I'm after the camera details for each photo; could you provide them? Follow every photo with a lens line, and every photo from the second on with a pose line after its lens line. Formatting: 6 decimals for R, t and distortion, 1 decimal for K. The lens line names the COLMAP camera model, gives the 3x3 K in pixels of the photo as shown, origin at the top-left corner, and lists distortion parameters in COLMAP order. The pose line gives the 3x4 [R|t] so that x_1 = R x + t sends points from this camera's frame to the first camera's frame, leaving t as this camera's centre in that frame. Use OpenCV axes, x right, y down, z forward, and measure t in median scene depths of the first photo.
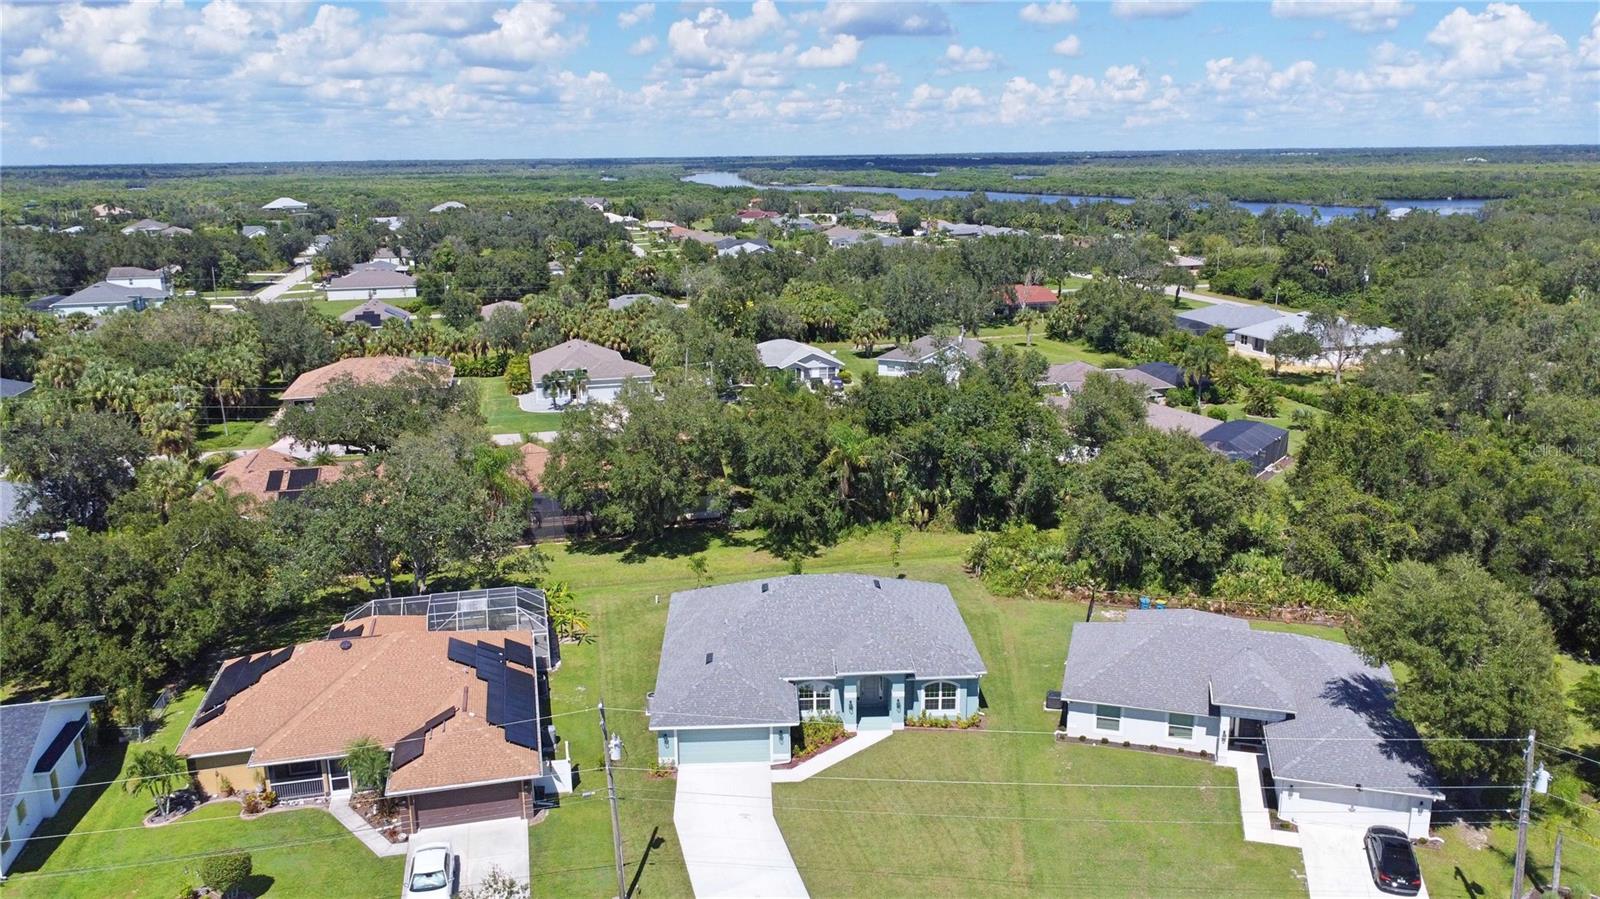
lens RADIAL K [[1192.3, 0, 800.0], [0, 1192.3, 449.5], [0, 0, 1]] dist [0.008243, -0.007546]
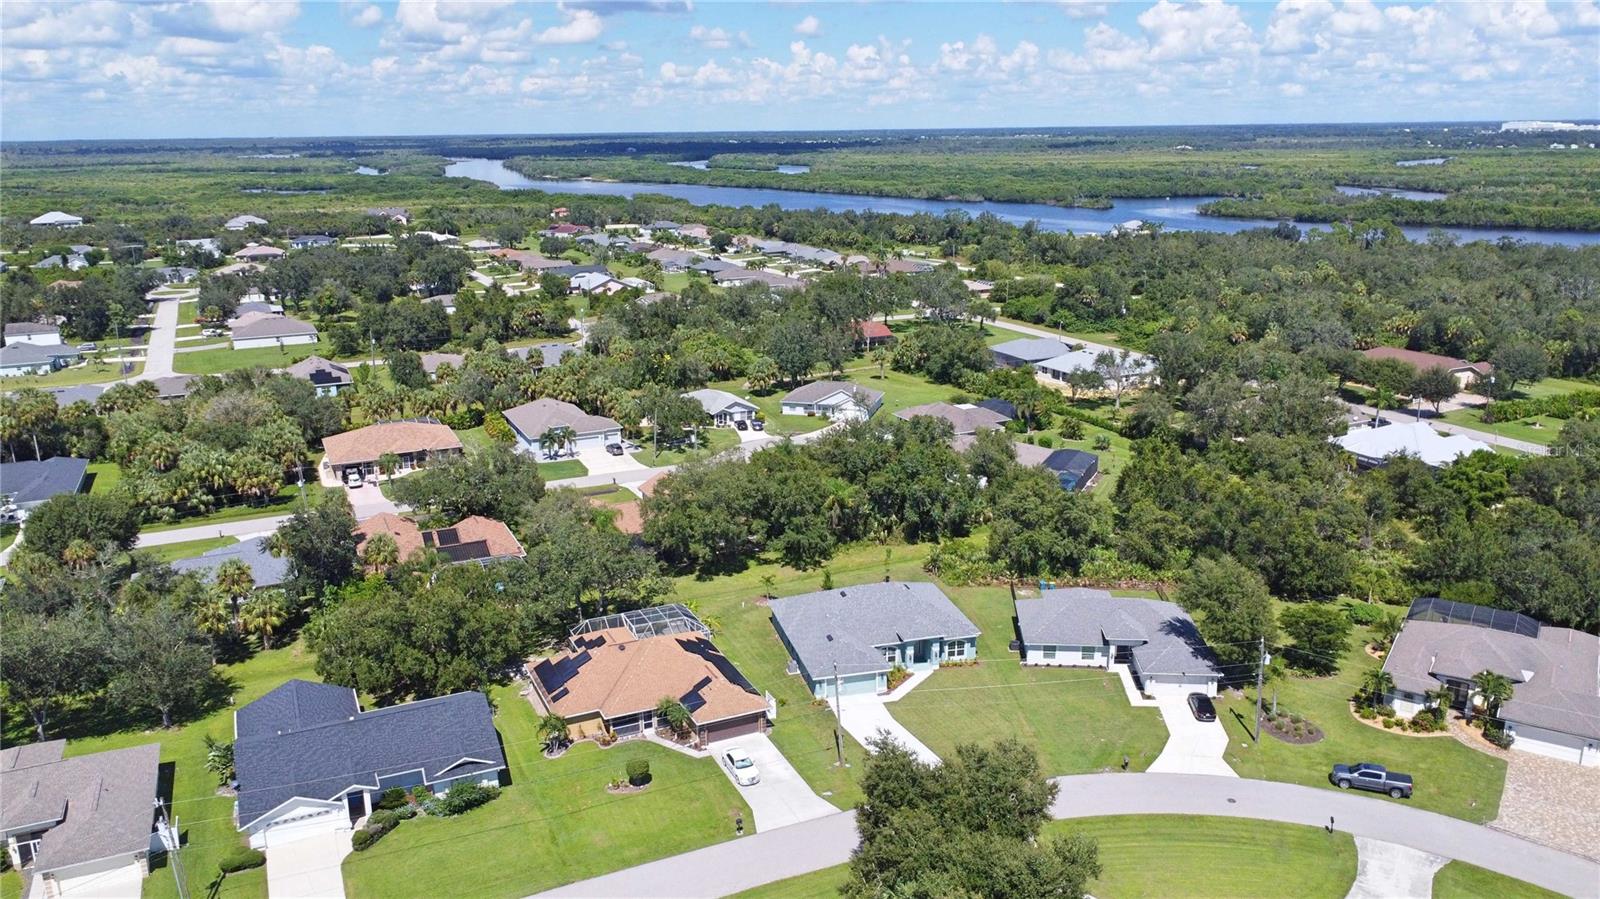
lens RADIAL K [[1175.7, 0, 800.0], [0, 1175.7, 449.5], [0, 0, 1]] dist [-0.000685, 0.002141]
pose [[0.980486, -0.052322, 0.189496, -0.346385], [0.049071, 0.998557, 0.021812, -0.111787], [-0.190364, -0.012087, 0.981639, -0.540204]]
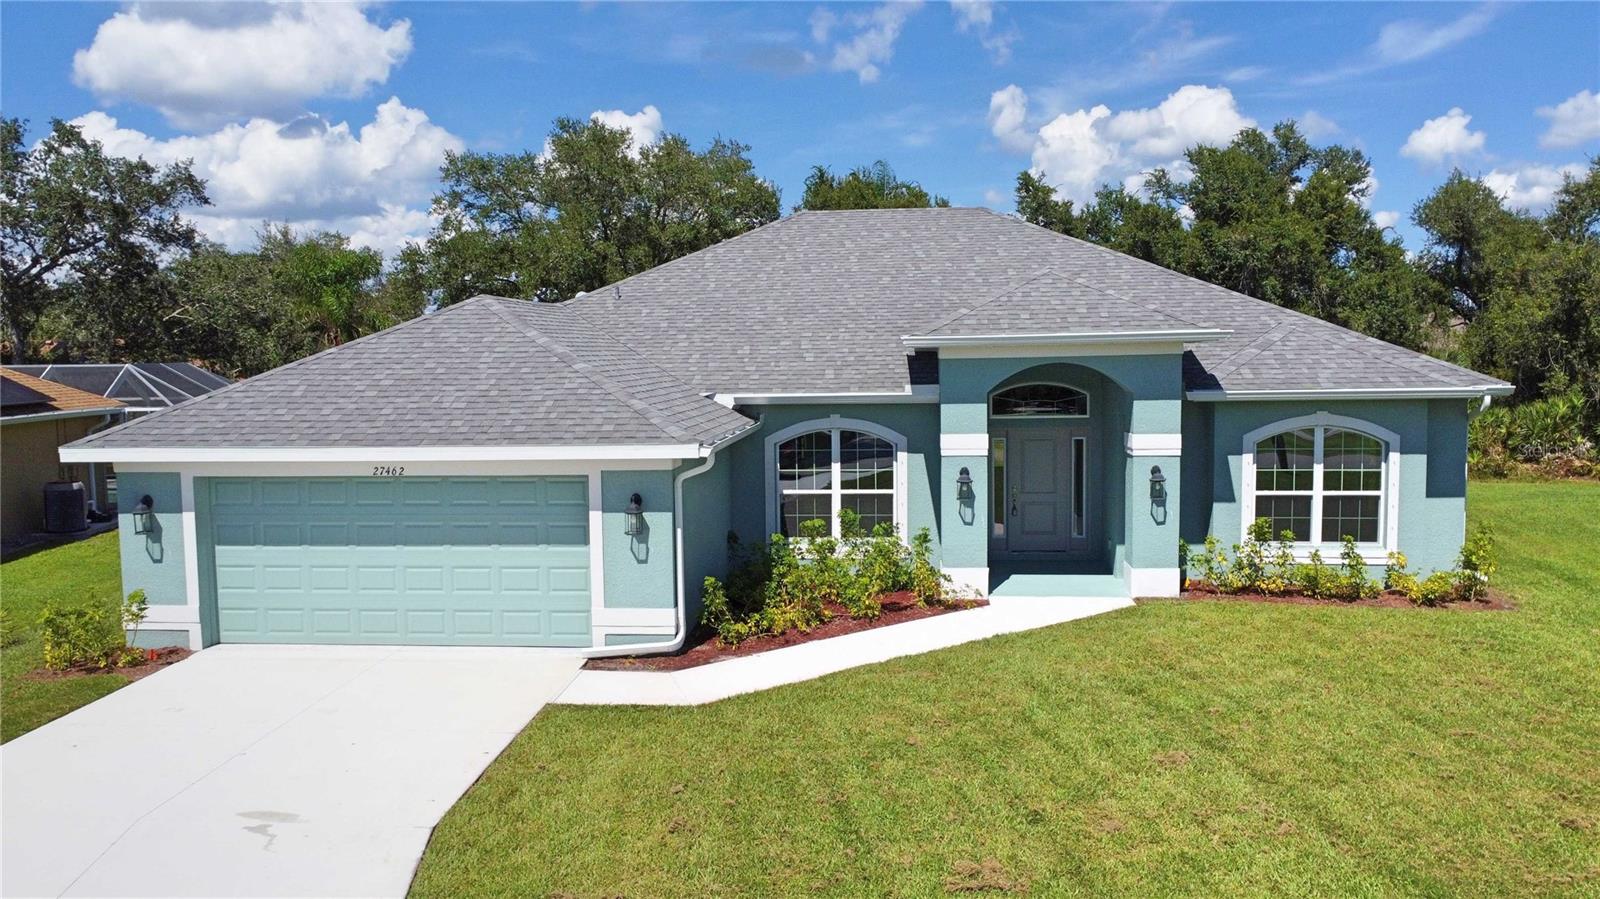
lens RADIAL K [[1175.7, 0, 800.0], [0, 1175.7, 449.5], [0, 0, 1]] dist [-0.000685, 0.002141]
pose [[0.991100, 0.004681, -0.133035, 0.032905], [-0.028264, 0.983995, -0.175939, 0.202330], [0.130082, 0.178133, 0.975370, 0.602119]]
